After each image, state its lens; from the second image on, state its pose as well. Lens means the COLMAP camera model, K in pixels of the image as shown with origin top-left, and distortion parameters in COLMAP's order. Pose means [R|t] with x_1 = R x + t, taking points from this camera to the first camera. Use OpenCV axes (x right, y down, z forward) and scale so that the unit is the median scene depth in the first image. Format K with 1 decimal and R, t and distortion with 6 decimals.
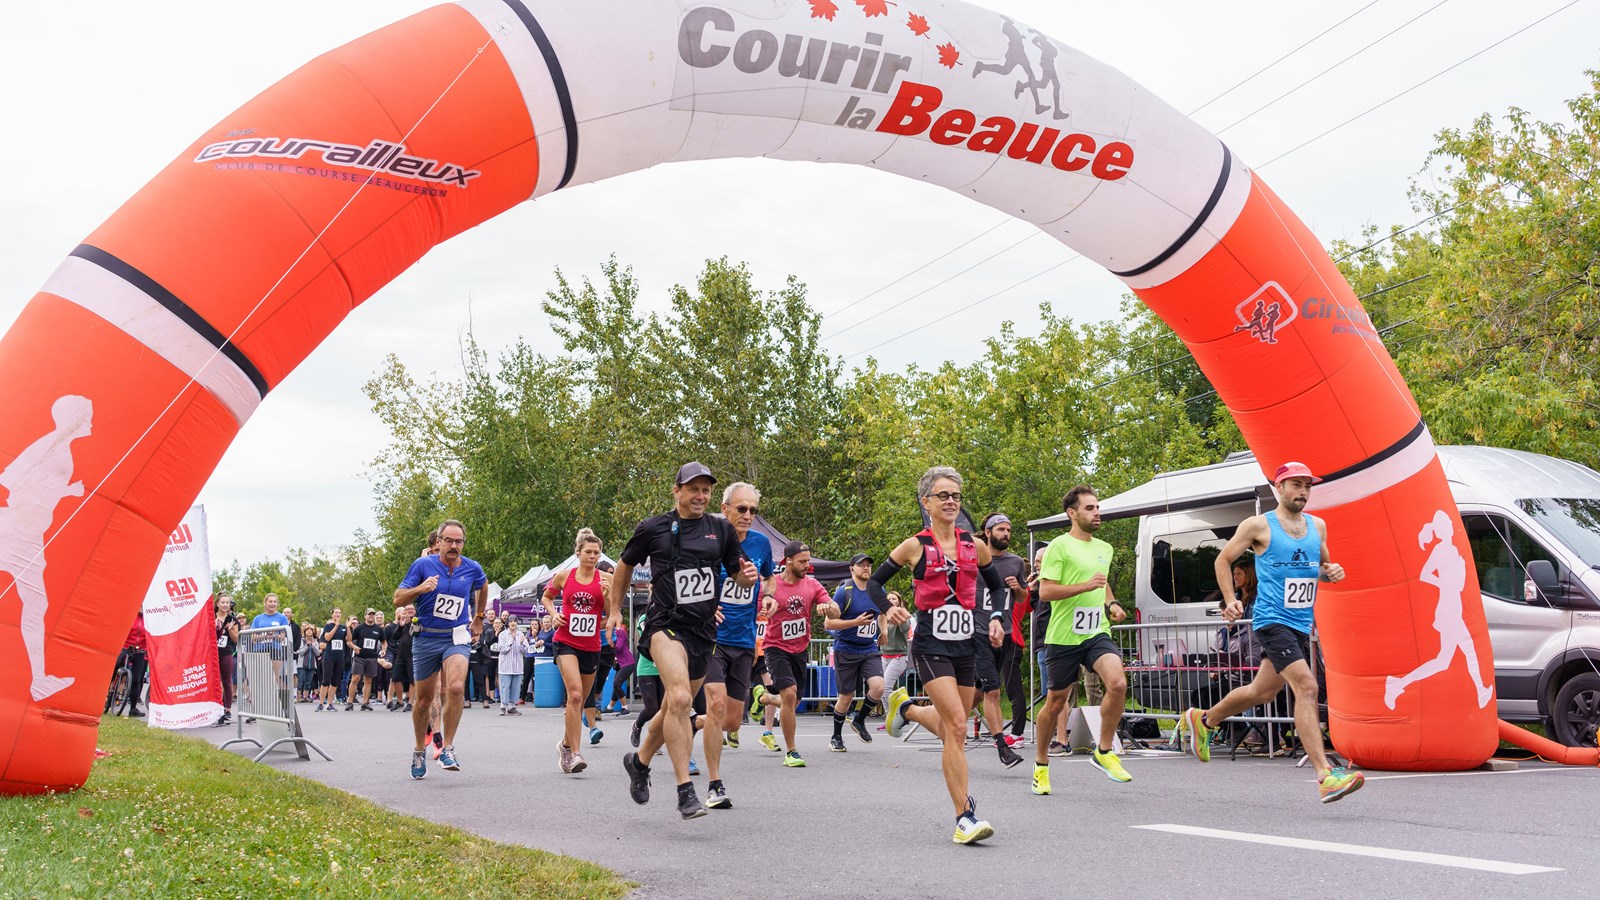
lens RADIAL K [[1769.2, 0, 807.5], [0, 1769.2, 430.2], [0, 0, 1]] dist [0.007856, -0.031145]
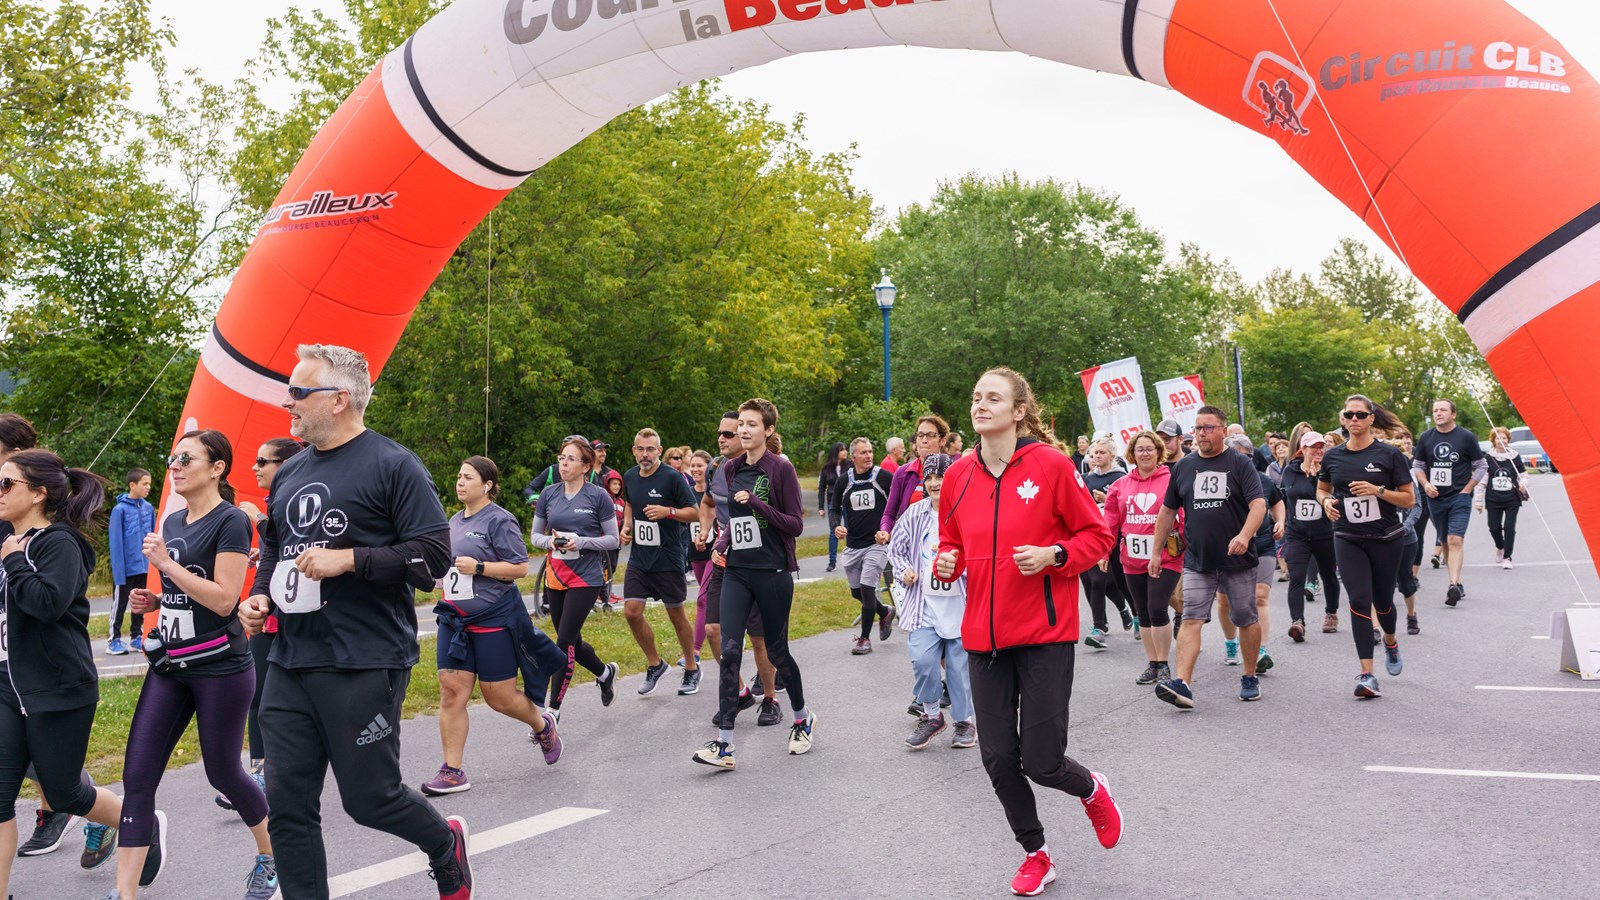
lens RADIAL K [[1730.4, 0, 807.5], [0, 1730.4, 361.5], [0, 0, 1]] dist [0.009454, -0.001787]
pose [[0.491791, -0.068785, -0.867992, 0.810510], [0.158097, 0.987359, 0.011331, -0.000423], [0.856240, -0.142799, 0.496448, 0.531035]]
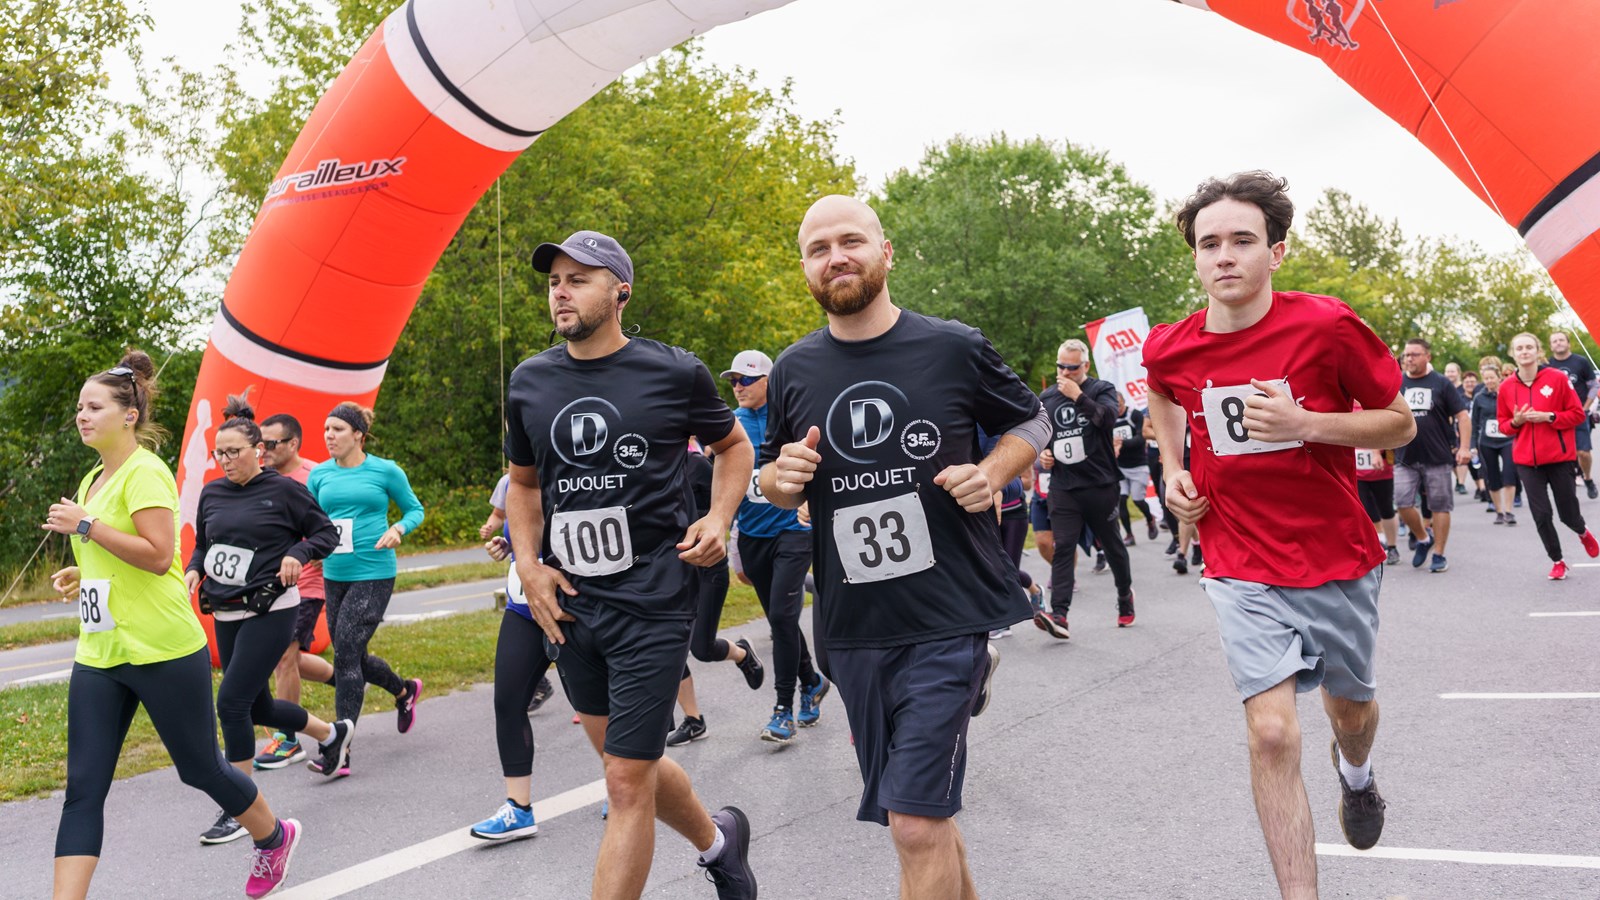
lens RADIAL K [[1733.1, 0, 805.9], [0, 1733.1, 381.8], [0, 0, 1]] dist [0.012905, 0.000060]
pose [[0.495888, -0.067369, -0.865769, 0.779387], [0.200049, 0.979033, 0.038399, 0.007630], [0.845030, -0.192238, 0.498968, 0.518308]]
